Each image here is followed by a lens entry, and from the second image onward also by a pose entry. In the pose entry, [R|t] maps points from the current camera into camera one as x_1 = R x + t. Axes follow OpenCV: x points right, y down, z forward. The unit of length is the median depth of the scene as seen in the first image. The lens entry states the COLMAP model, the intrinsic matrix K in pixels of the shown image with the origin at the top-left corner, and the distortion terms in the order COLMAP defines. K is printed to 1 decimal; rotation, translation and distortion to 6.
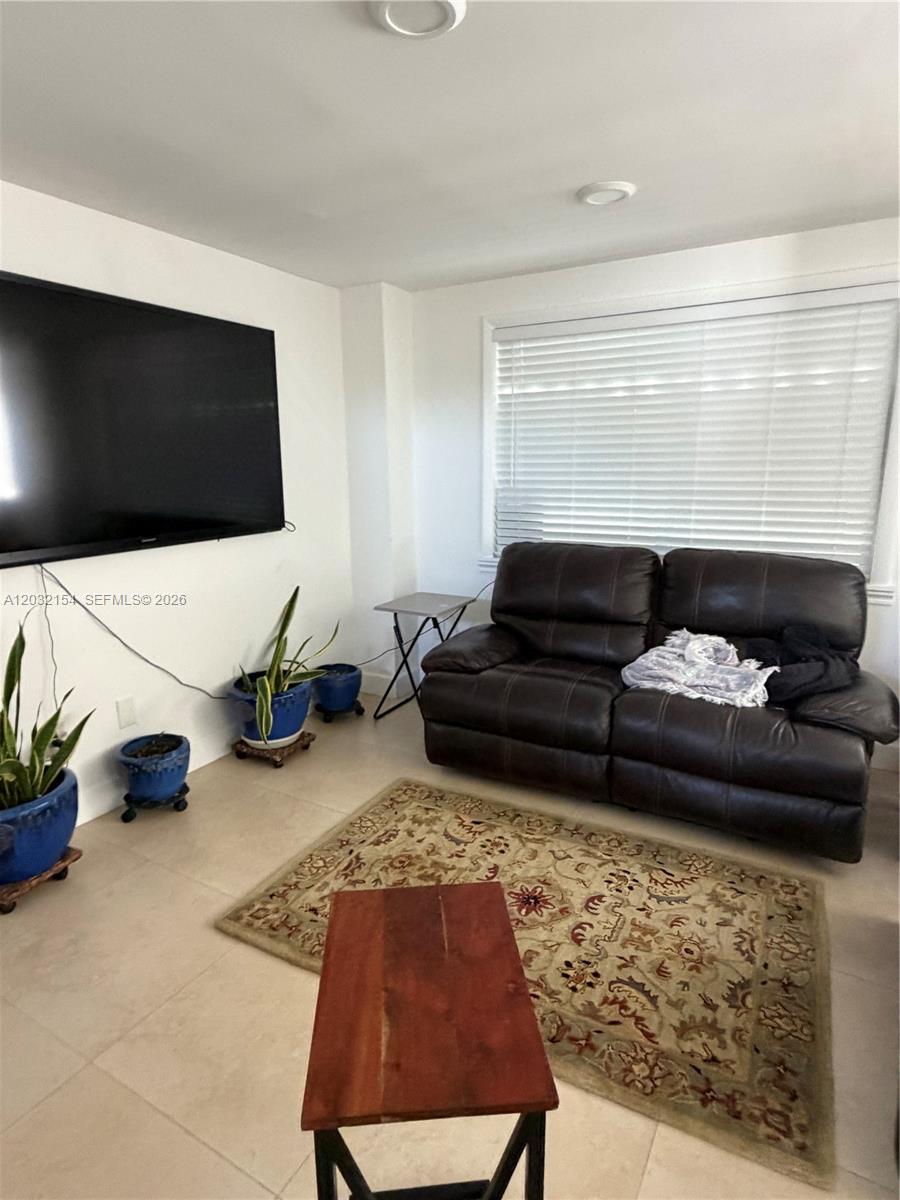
lens RADIAL K [[675.2, 0, 447.9], [0, 675.2, 601.4], [0, 0, 1]] dist [-0.001648, 0.000360]
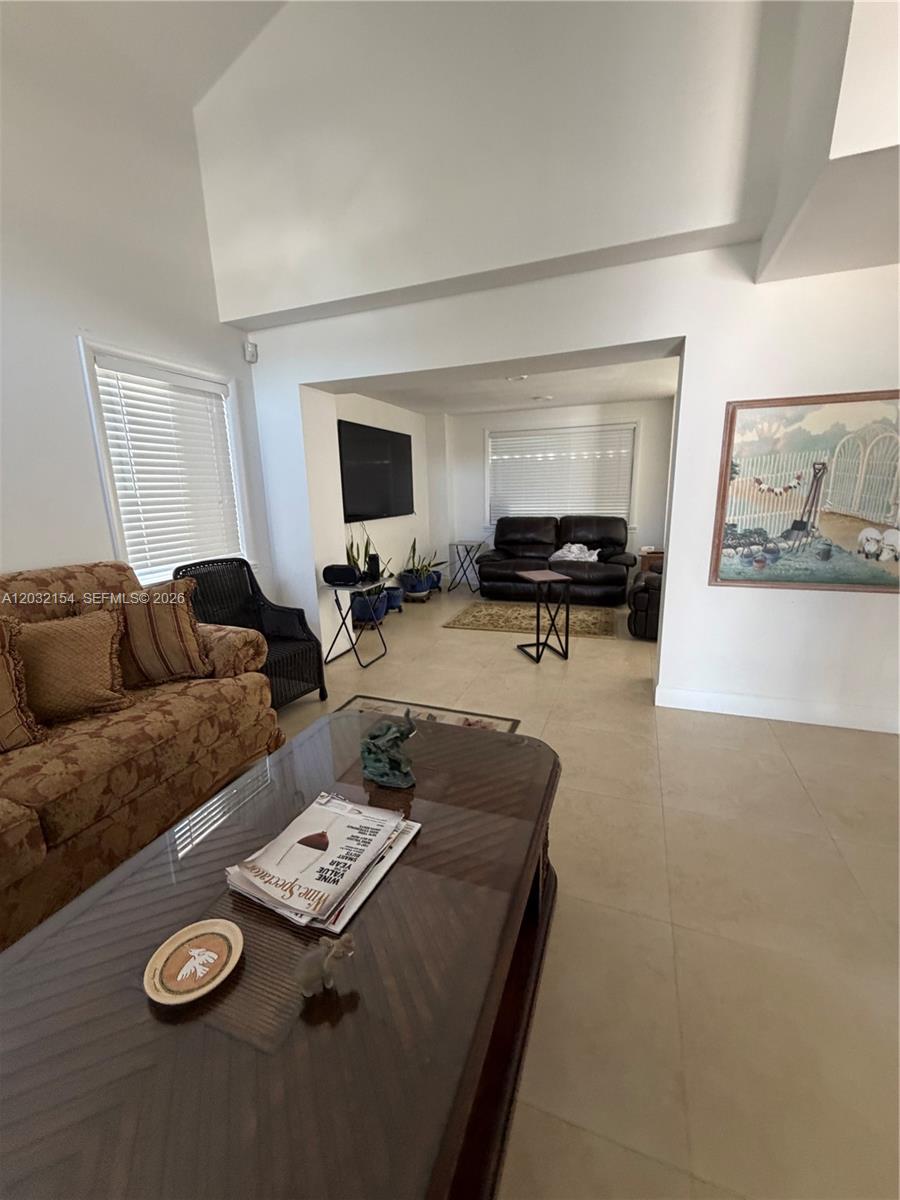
lens RADIAL K [[480.5, 0, 449.2], [0, 480.5, 599.8], [0, 0, 1]] dist [-0.000850, -0.000060]
pose [[0.986717, -0.049110, 0.154846, -0.447096], [0.046597, 0.998717, 0.019818, 0.203514], [-0.155621, -0.012339, 0.987740, -0.873380]]
